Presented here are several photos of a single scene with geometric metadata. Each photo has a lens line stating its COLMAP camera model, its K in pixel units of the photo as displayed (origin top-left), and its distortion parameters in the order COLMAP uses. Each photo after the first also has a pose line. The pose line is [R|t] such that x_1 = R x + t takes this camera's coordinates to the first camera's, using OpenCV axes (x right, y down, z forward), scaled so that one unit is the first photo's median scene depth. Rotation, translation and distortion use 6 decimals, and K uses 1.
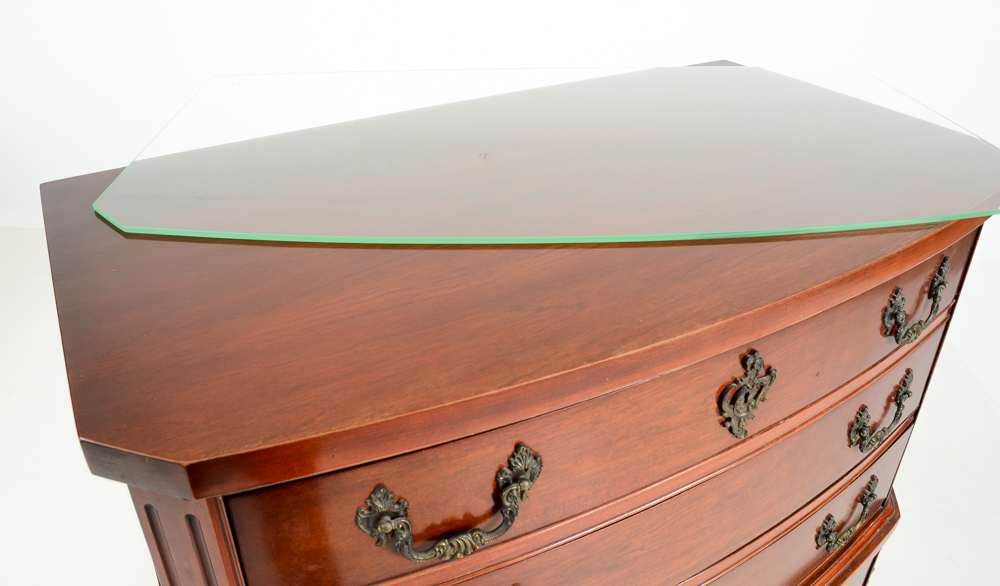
lens RADIAL K [[770.8, 0, 498.3], [0, 770.8, 259.4], [0, 0, 1]] dist [-0.087214, 0.000039]
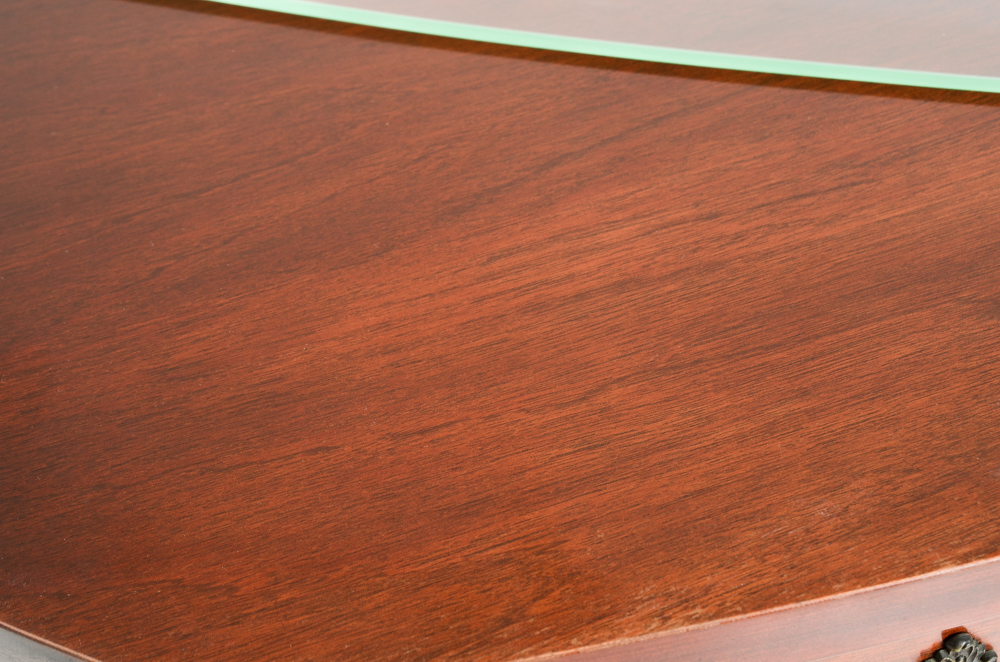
lens RADIAL K [[1732.0, 0, 500.0], [0, 1732.0, 331.0], [0, 0, 1]] dist [-0.017919, 0.044765]
pose [[0.991940, 0.103199, -0.073520, -0.174304], [-0.076232, 0.949522, 0.304299, -0.193412], [0.101212, -0.296241, 0.949735, 0.123772]]
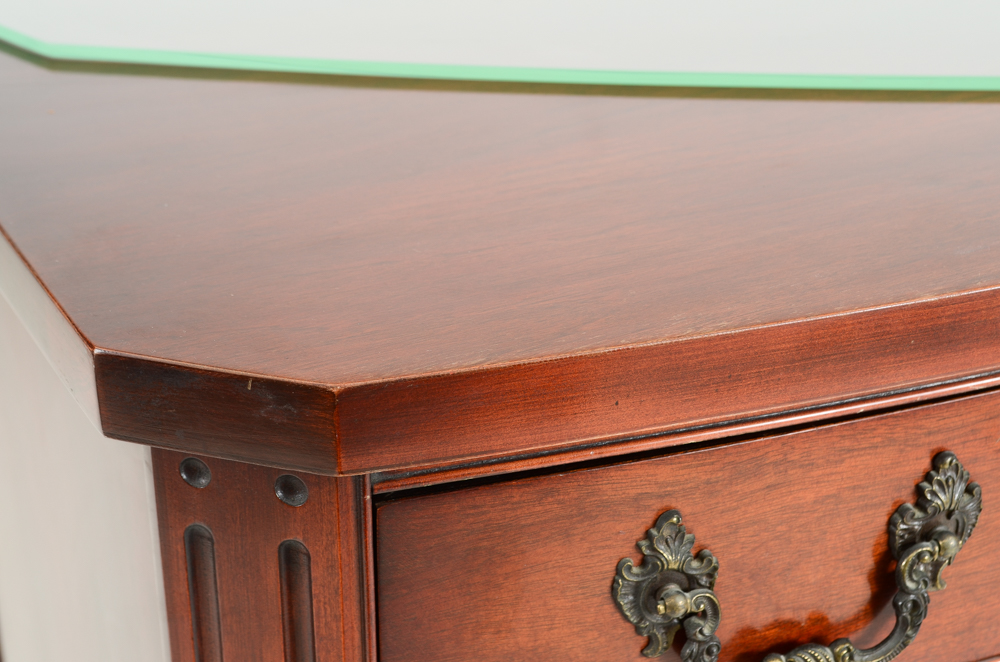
lens RADIAL K [[1732.0, 0, 500.0], [0, 1732.0, 331.0], [0, 0, 1]] dist [-0.017919, 0.044765]
pose [[0.999154, 0.023217, -0.033934, -0.219499], [-0.024572, 0.998894, -0.040082, 0.222587], [0.032966, 0.040882, 0.998620, -0.089164]]
